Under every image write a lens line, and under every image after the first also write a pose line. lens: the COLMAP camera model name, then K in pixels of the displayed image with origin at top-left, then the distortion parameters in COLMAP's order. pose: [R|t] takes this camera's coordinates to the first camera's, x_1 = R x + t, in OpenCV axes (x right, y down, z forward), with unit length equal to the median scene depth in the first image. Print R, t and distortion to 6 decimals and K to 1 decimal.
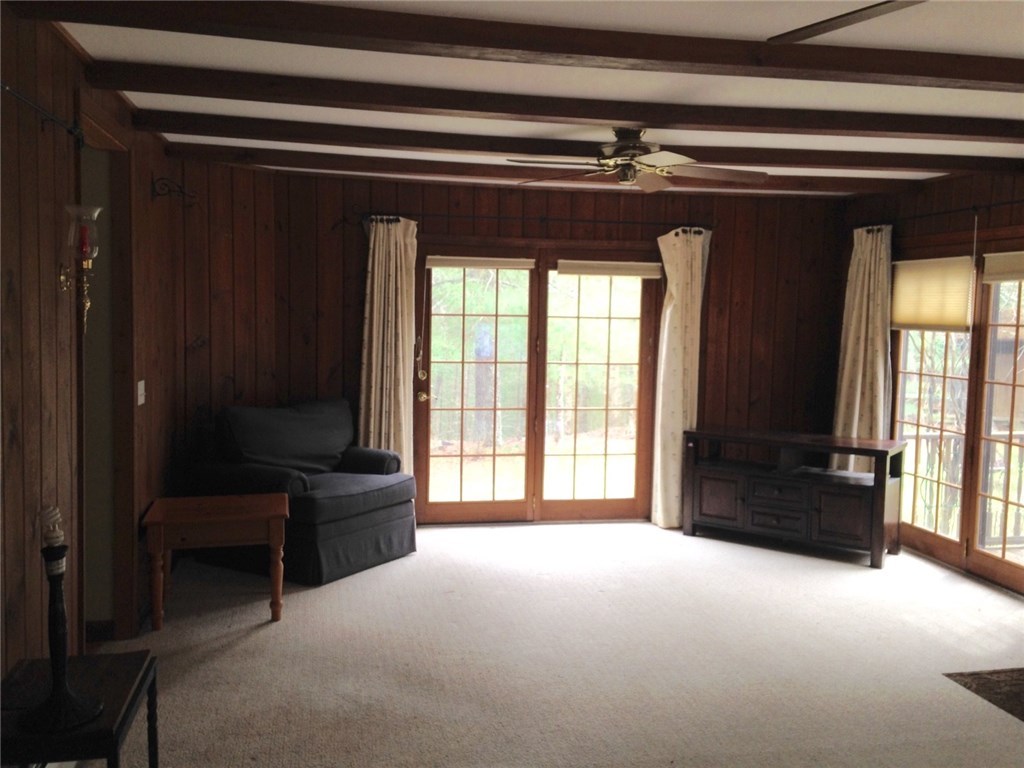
lens RADIAL K [[935.0, 0, 523.7], [0, 935.0, 385.1], [0, 0, 1]] dist [0.203880, -0.294719]
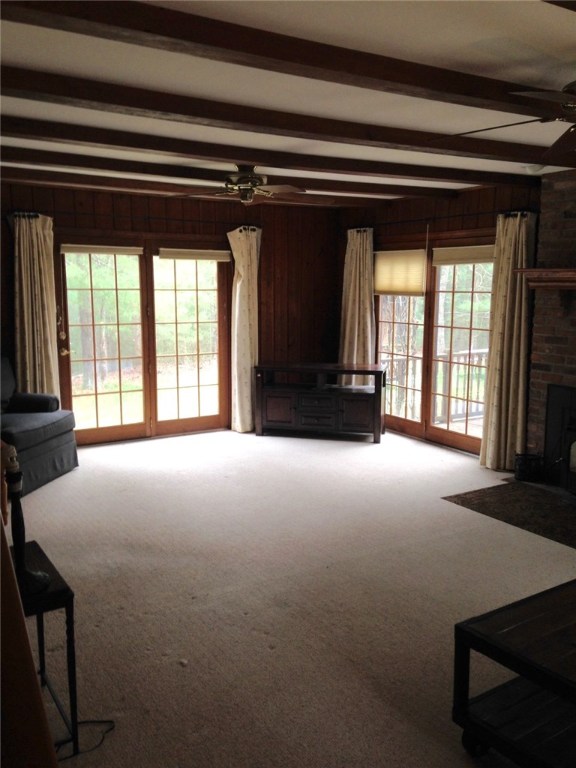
lens RADIAL K [[701.2, 0, 286.2], [0, 701.2, 379.0], [0, 0, 1]] dist [0.203880, -0.294719]
pose [[0.935752, -0.064933, 0.346630, -0.167277], [0.040561, 0.996197, 0.077116, -0.014635], [-0.350319, -0.058102, 0.934827, -0.053381]]
